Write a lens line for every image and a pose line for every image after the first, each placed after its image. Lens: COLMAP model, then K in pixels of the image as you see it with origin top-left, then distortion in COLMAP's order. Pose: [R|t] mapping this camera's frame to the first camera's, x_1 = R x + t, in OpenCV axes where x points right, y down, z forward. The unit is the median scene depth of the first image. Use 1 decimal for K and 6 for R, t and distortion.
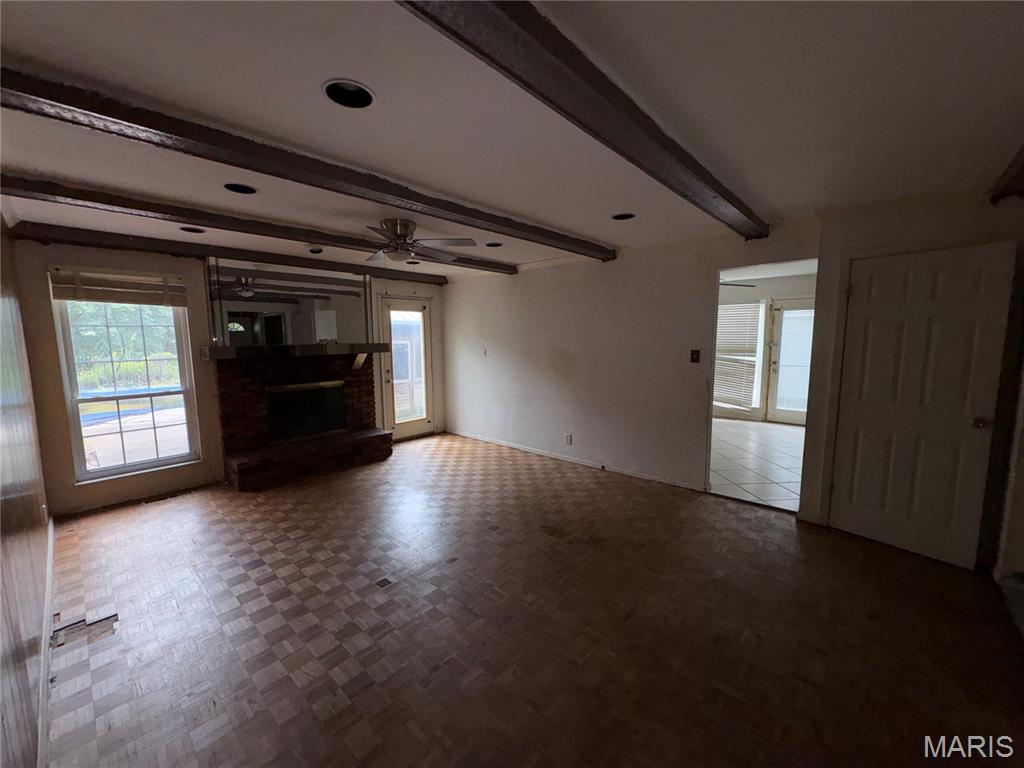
lens RADIAL K [[406.9, 0, 511.8], [0, 406.9, 383.0], [0, 0, 1]] dist [-0.000490, 0.000212]
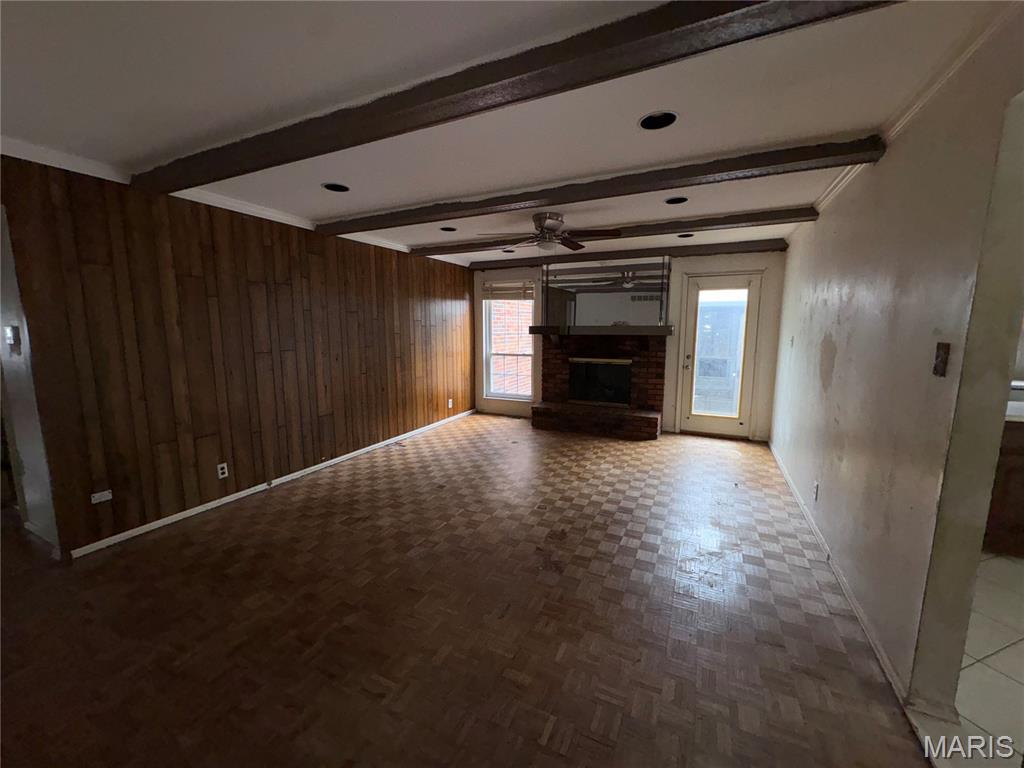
lens RADIAL K [[406.9, 0, 511.8], [0, 406.9, 383.0], [0, 0, 1]] dist [-0.000490, 0.000212]
pose [[0.284671, 0.139541, -0.948415, 0.698735], [-0.112895, 0.987344, 0.111383, -0.040197], [0.951955, 0.075364, 0.296821, 0.503146]]
